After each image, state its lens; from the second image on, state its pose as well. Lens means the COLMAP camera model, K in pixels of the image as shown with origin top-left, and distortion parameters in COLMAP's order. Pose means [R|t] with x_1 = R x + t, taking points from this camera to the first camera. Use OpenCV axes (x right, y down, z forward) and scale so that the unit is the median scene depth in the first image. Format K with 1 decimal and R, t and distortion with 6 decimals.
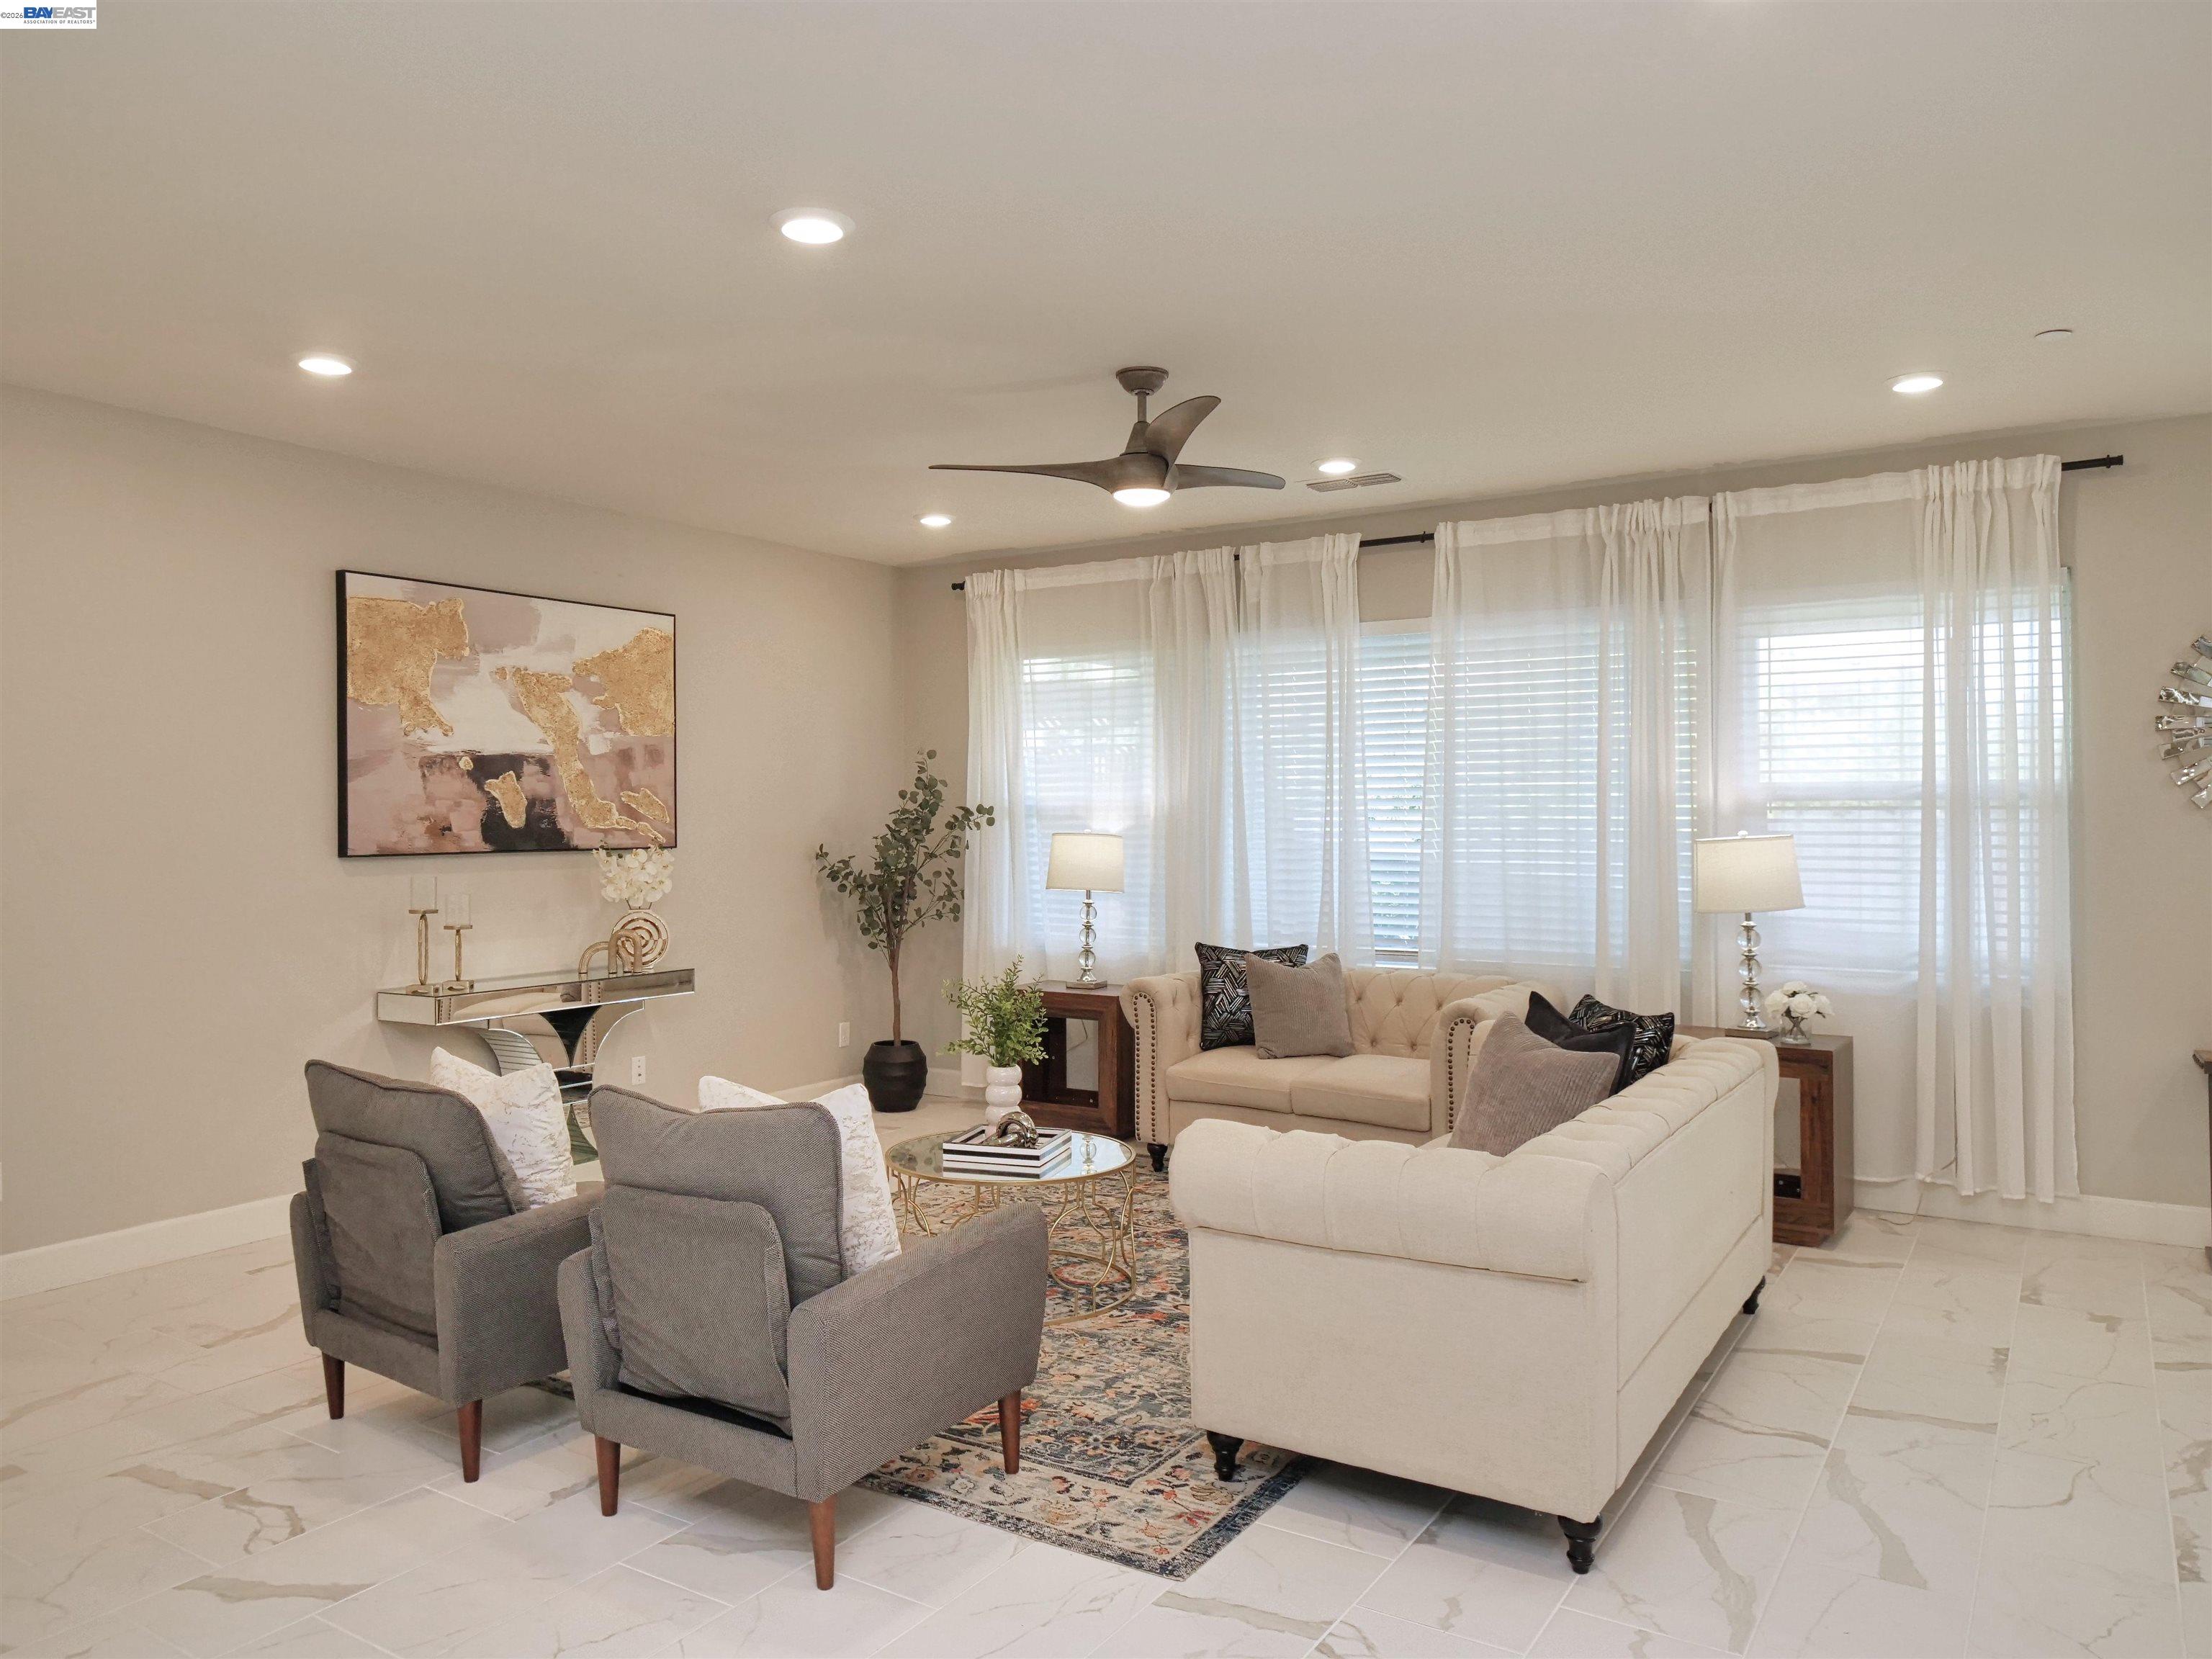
lens RADIAL K [[1547.2, 0, 1089.6], [0, 1547.2, 838.4], [0, 0, 1]] dist [0.004540, -0.001345]
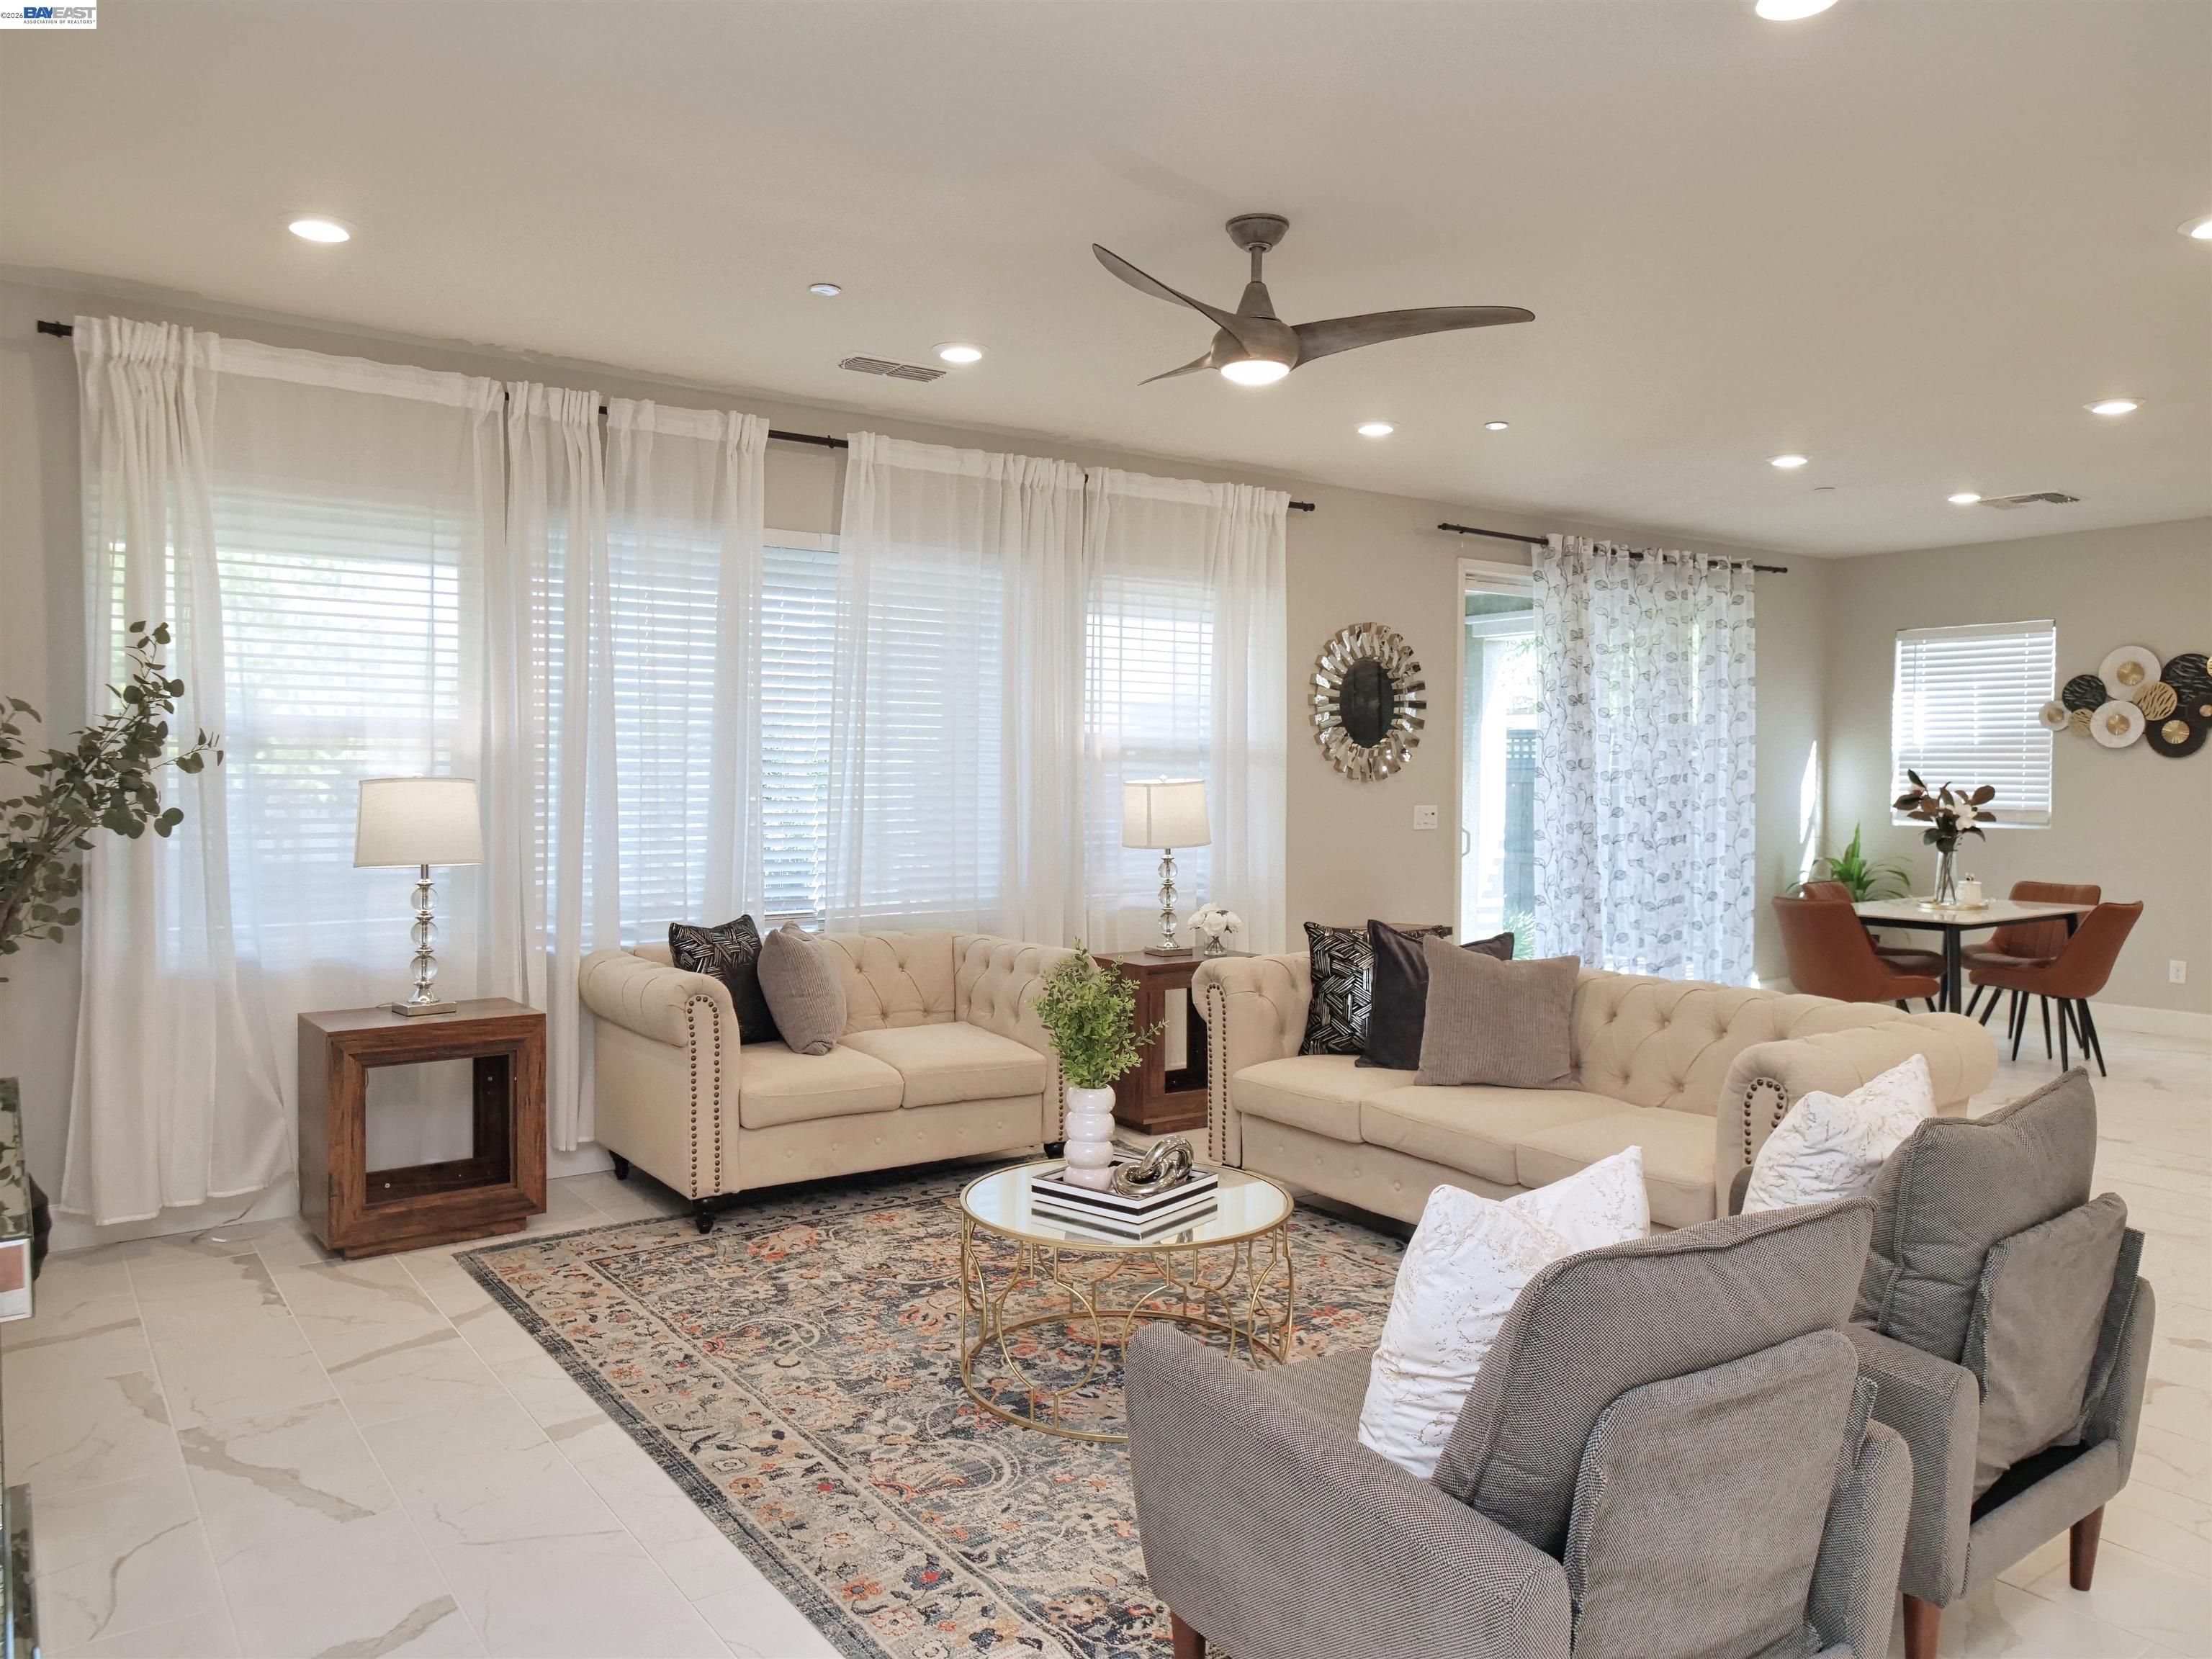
lens RADIAL K [[1547.2, 0, 1086.1], [0, 1547.2, 816.7], [0, 0, 1]] dist [0.004540, -0.001345]
pose [[0.367486, -0.019950, 0.929815, -0.879546], [0.007635, 0.999801, 0.018434, 0.005277], [-0.929998, 0.000325, 0.367565, 0.860987]]
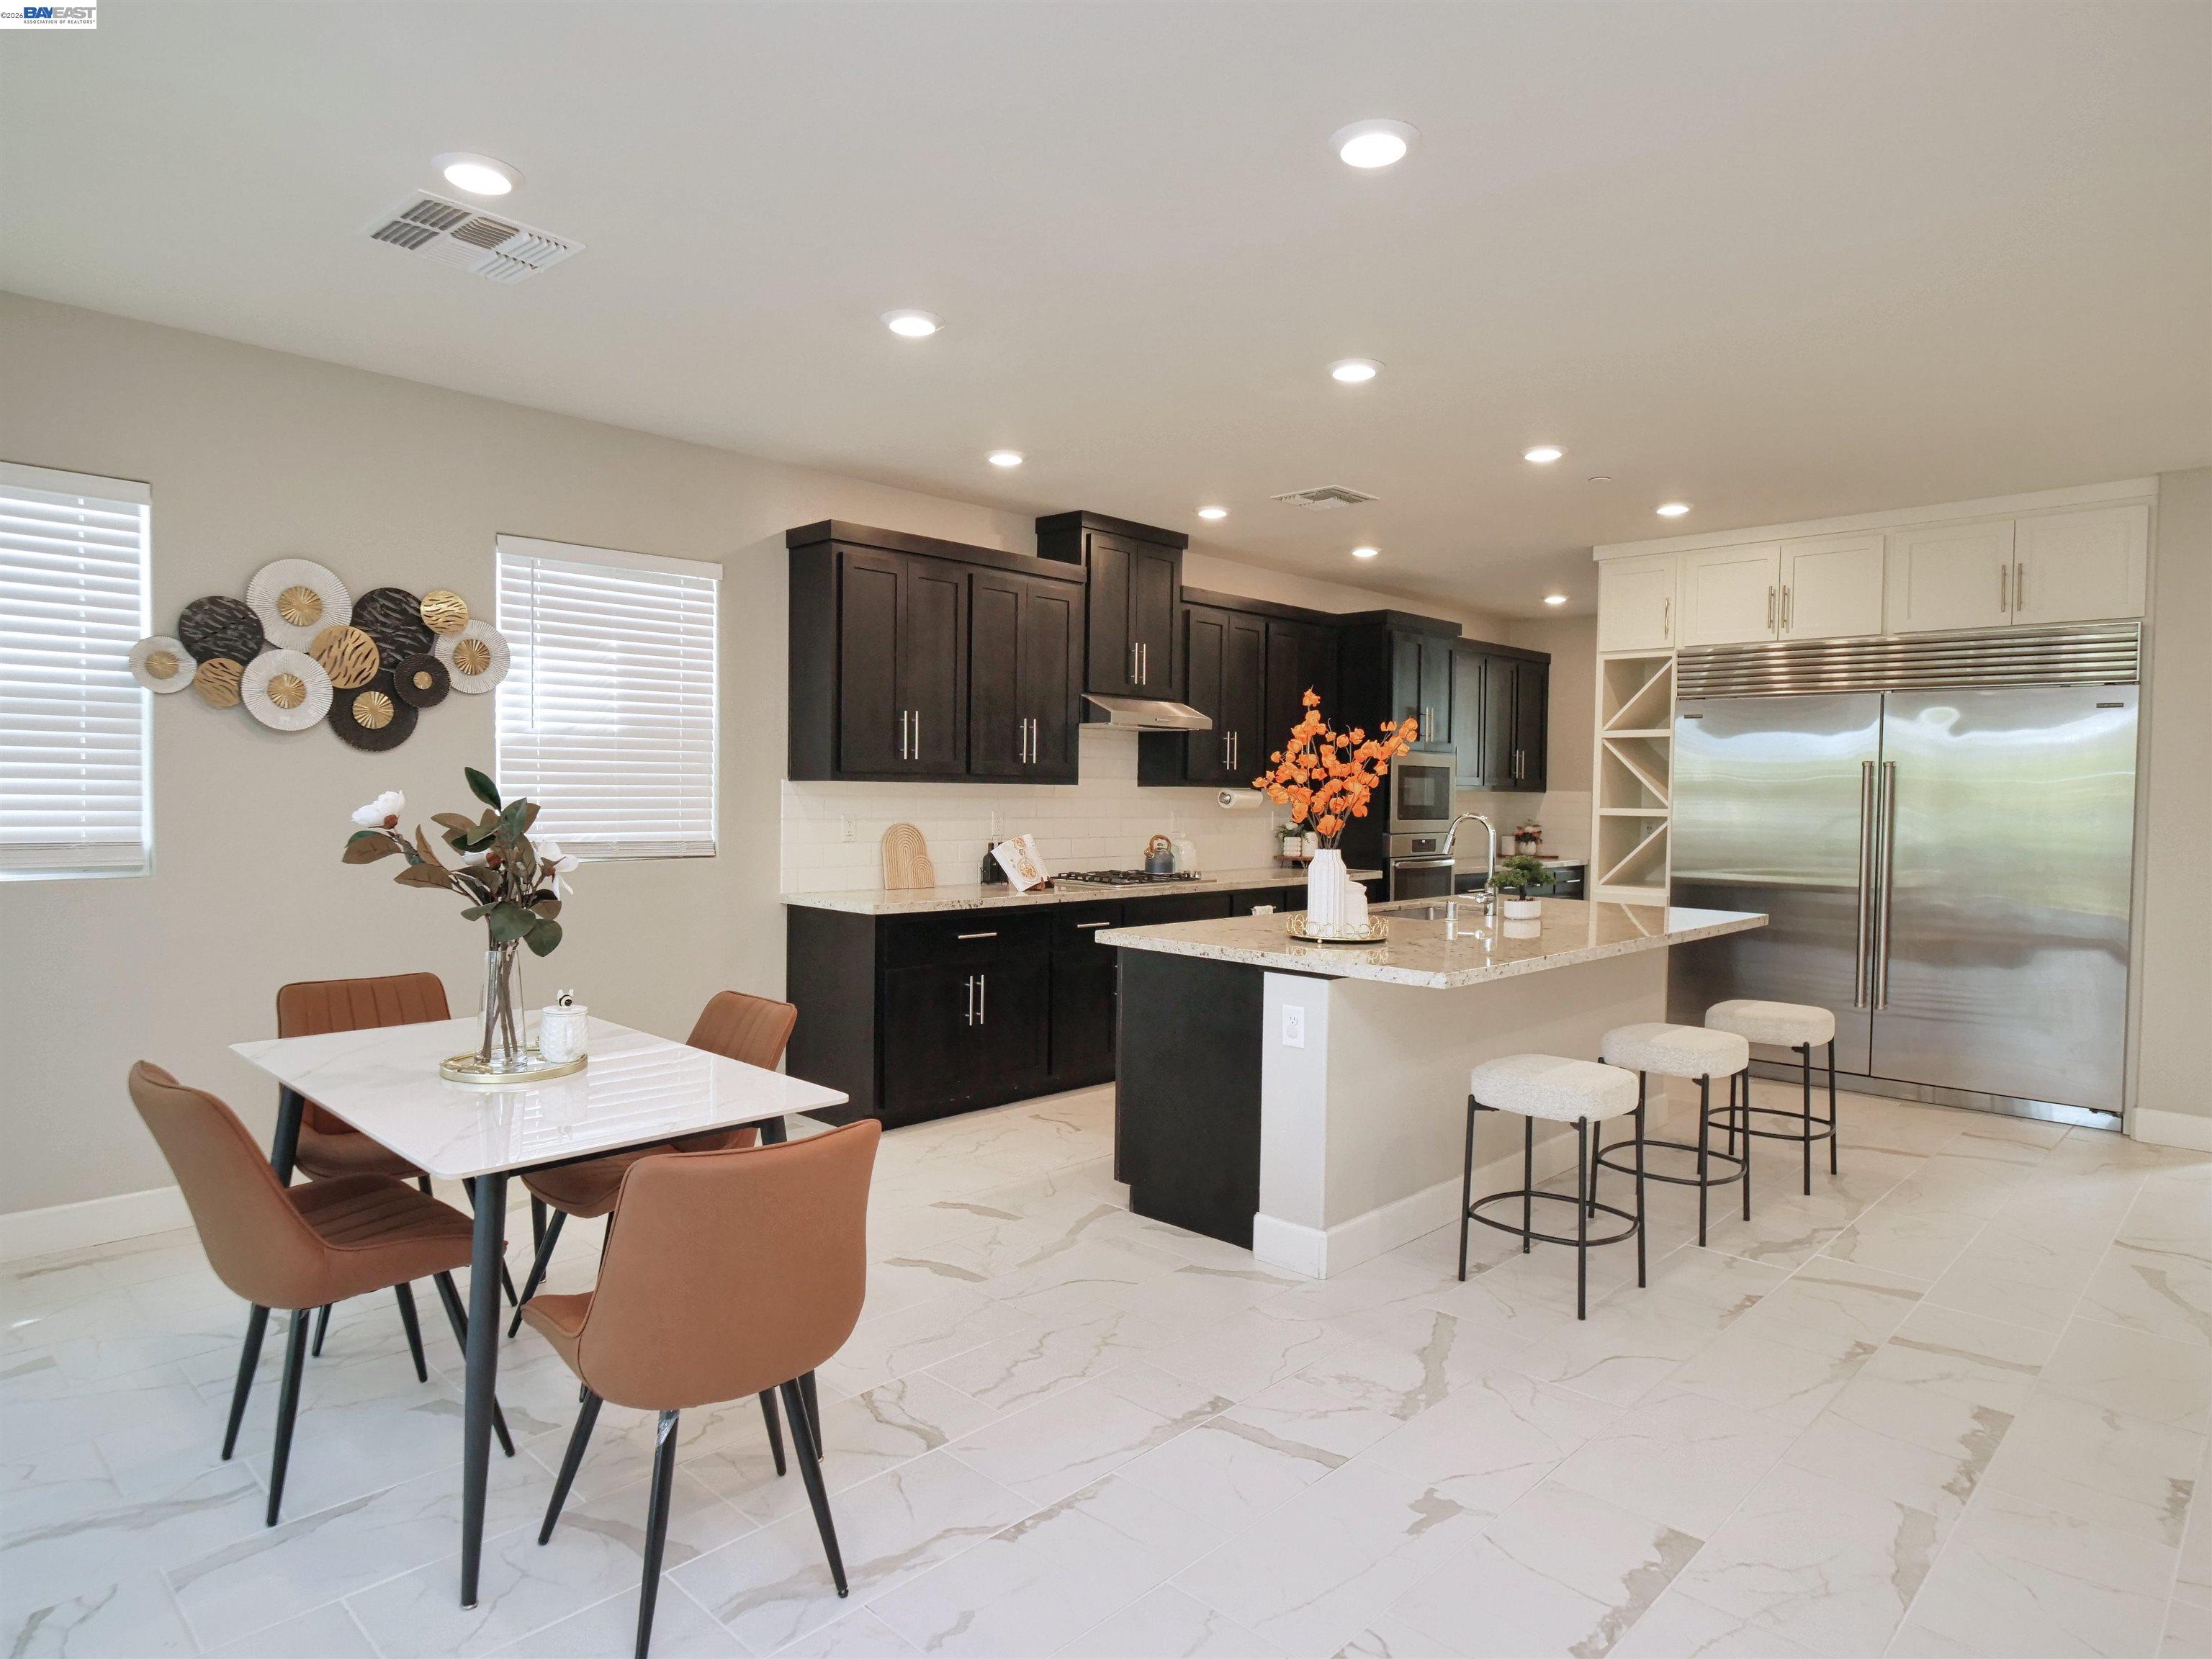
lens RADIAL K [[1291.0, 0, 1068.8], [0, 1291.0, 826.4], [0, 0, 1]] dist [0.002389, 0.003112]
pose [[-0.978171, -0.014696, 0.207279, 0.781366], [-0.006118, 0.999100, 0.041966, -0.010276], [-0.207709, 0.039782, -0.977381, 1.208828]]
